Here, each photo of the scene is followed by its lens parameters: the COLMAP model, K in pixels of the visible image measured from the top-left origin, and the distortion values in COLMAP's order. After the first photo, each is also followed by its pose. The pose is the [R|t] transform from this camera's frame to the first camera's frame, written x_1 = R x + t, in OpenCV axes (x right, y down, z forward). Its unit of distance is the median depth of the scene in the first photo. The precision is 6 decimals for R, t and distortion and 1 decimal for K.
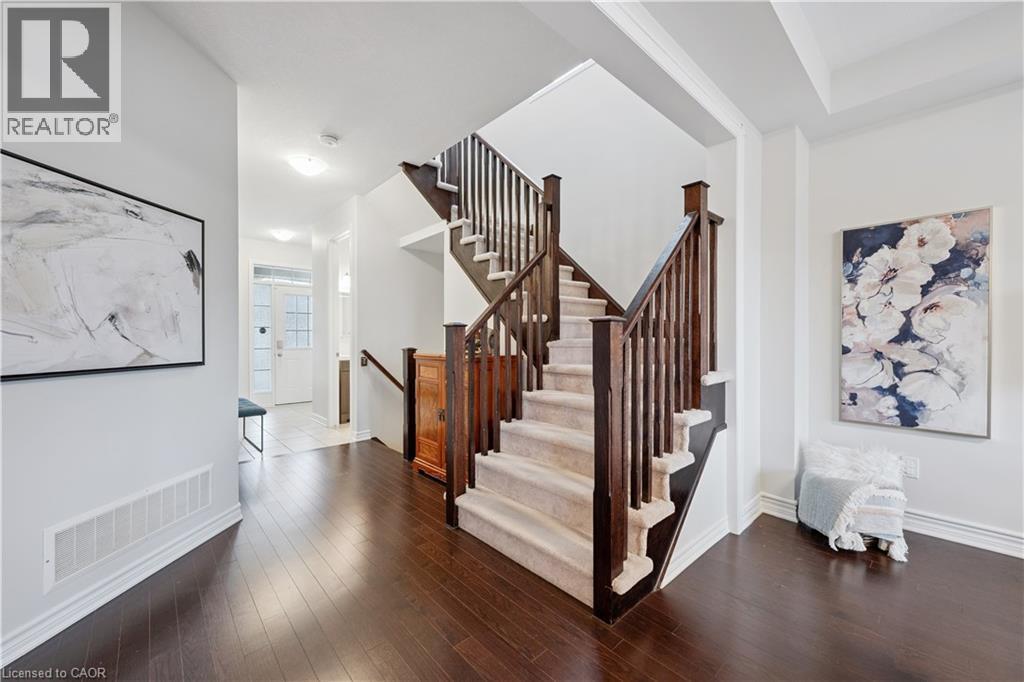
lens RADIAL K [[402.6, 0, 512.0], [0, 402.6, 341.0], [0, 0, 1]] dist [-0.000849, -0.000135]
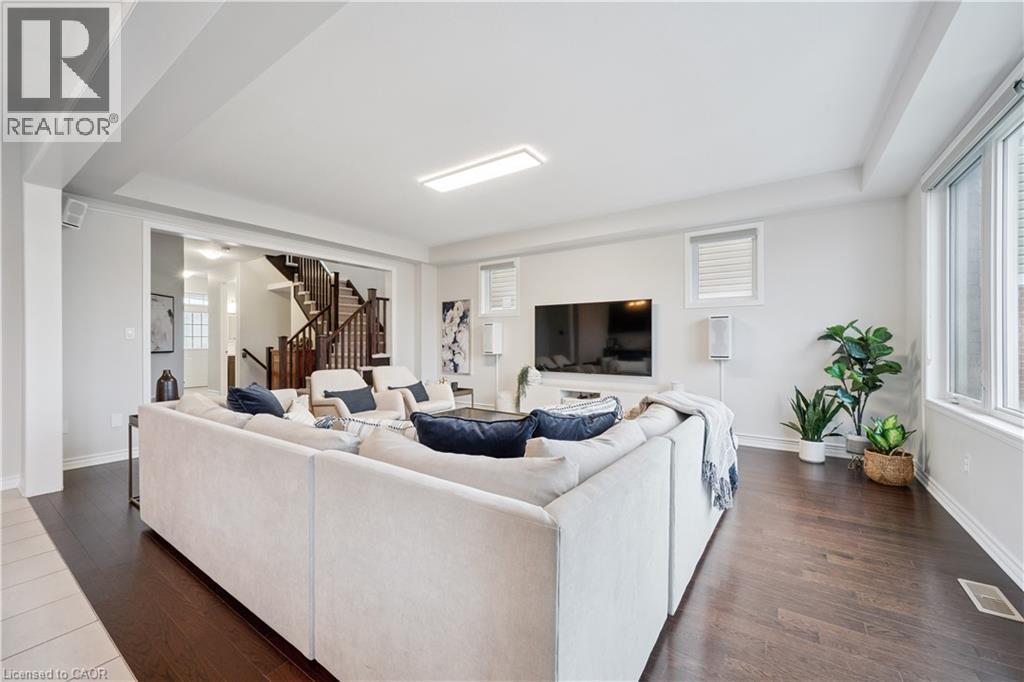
lens RADIAL K [[402.6, 0, 512.0], [0, 402.6, 341.0], [0, 0, 1]] dist [-0.000849, -0.000135]
pose [[0.974610, -0.000589, 0.223910, 0.654117], [0.002637, 0.999957, -0.008846, 0.012138], [-0.223895, 0.009212, 0.974570, -1.686478]]
